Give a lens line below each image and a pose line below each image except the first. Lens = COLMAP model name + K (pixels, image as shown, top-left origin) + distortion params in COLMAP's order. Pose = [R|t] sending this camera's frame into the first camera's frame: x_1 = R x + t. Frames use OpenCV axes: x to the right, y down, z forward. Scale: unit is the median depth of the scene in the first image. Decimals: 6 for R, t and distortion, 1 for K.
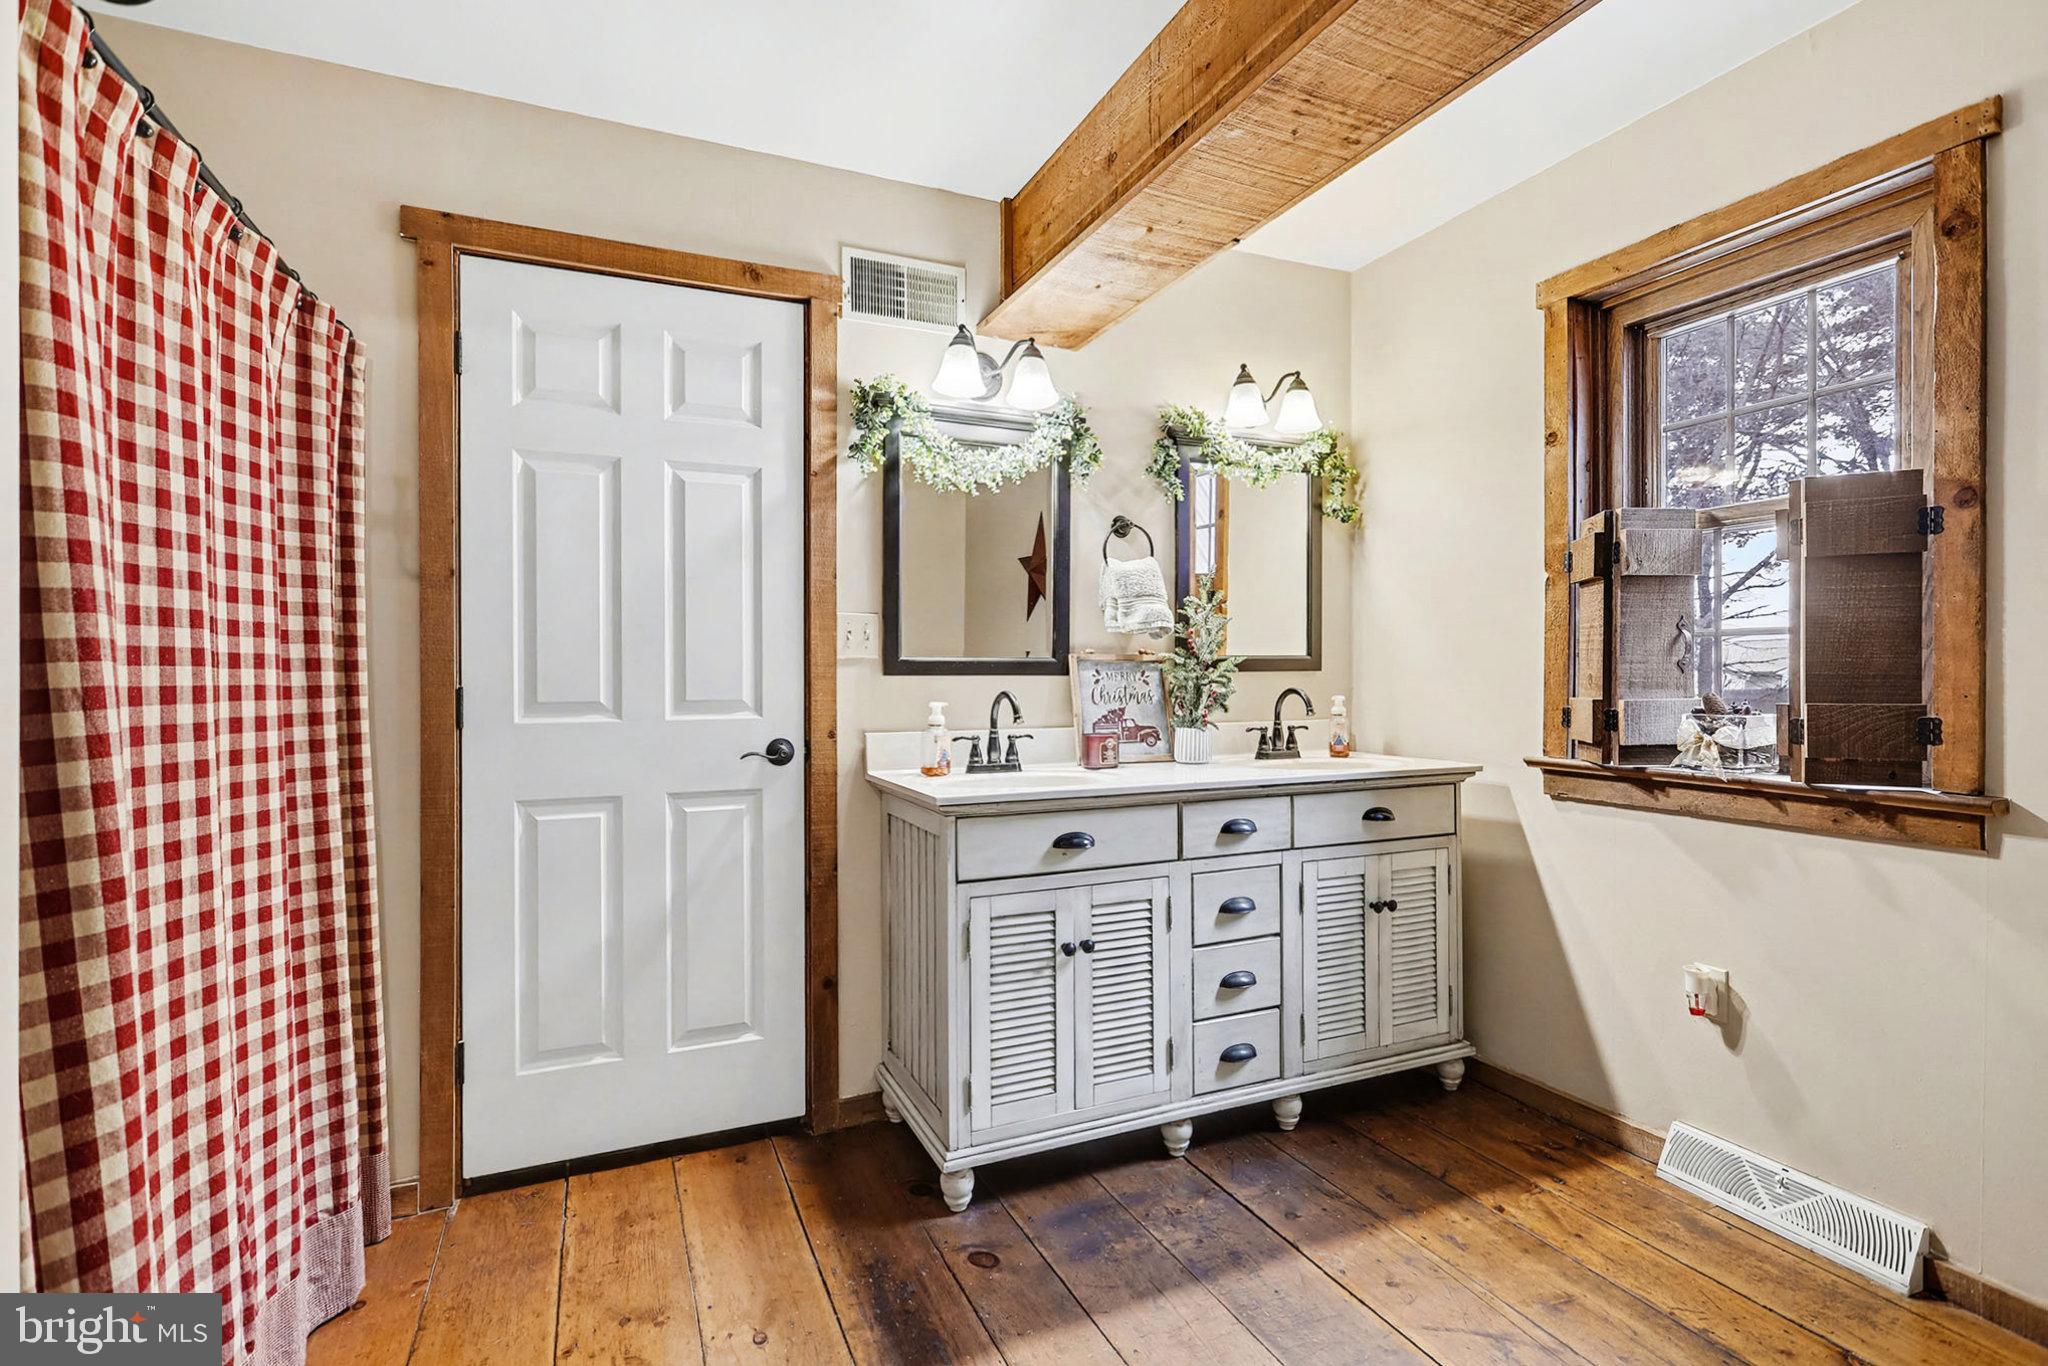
lens RADIAL K [[985.5, 0, 1030.9], [0, 985.5, 677.4], [0, 0, 1]] dist [0.002075, 0.003164]
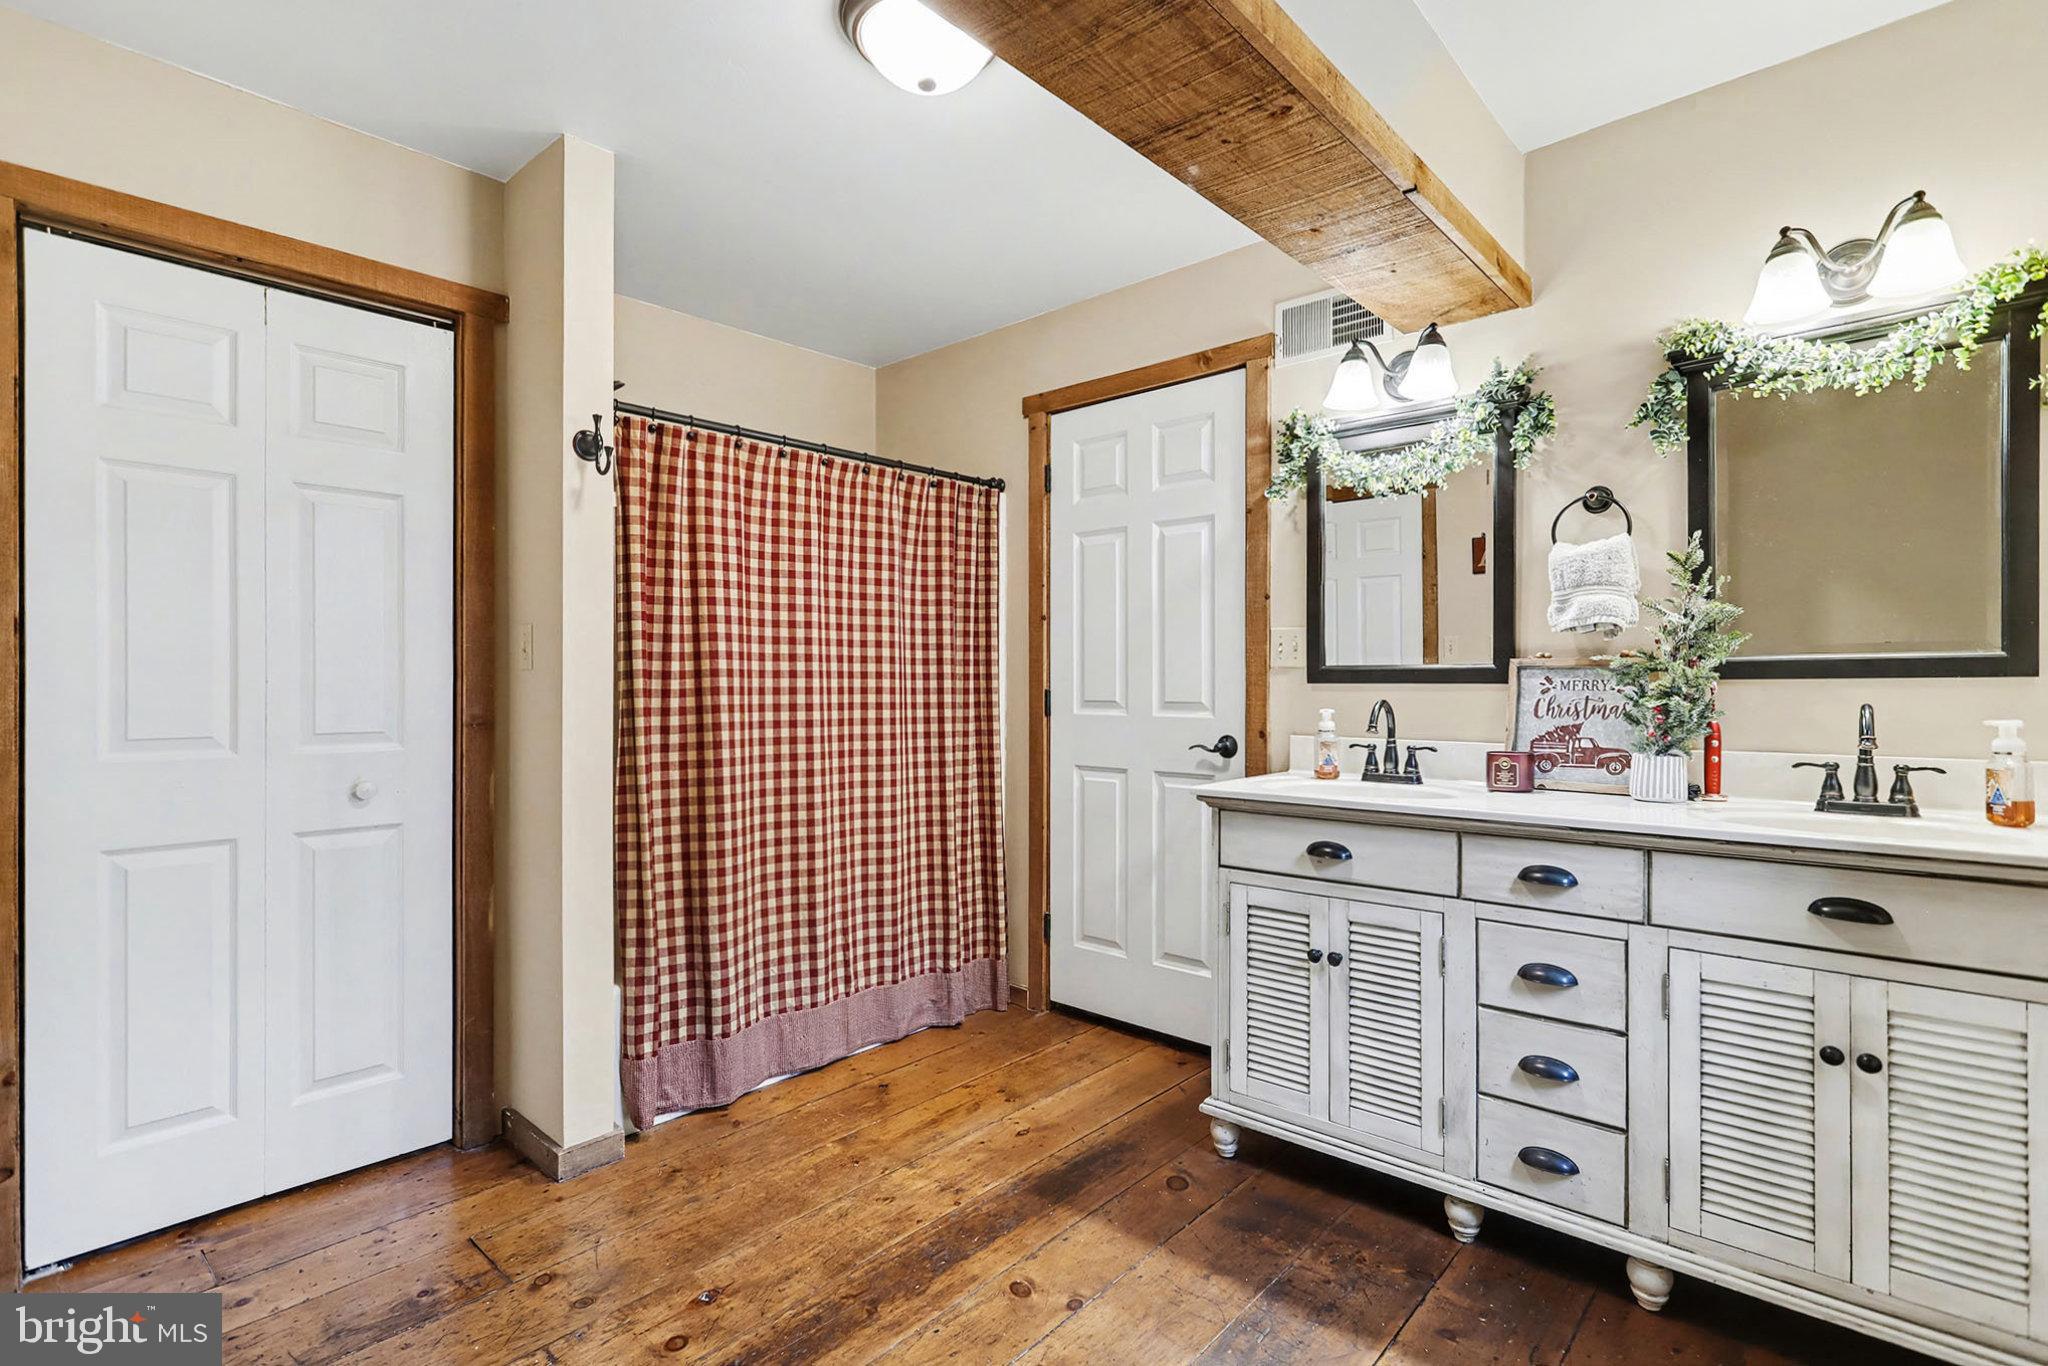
lens RADIAL K [[985.5, 0, 1025.2], [0, 985.5, 687.4], [0, 0, 1]] dist [0.002075, 0.003164]
pose [[0.402004, 0.008461, -0.915599, 0.743525], [-0.000287, 0.999958, 0.009114, -0.007241], [0.915638, -0.003402, 0.401990, 0.287380]]
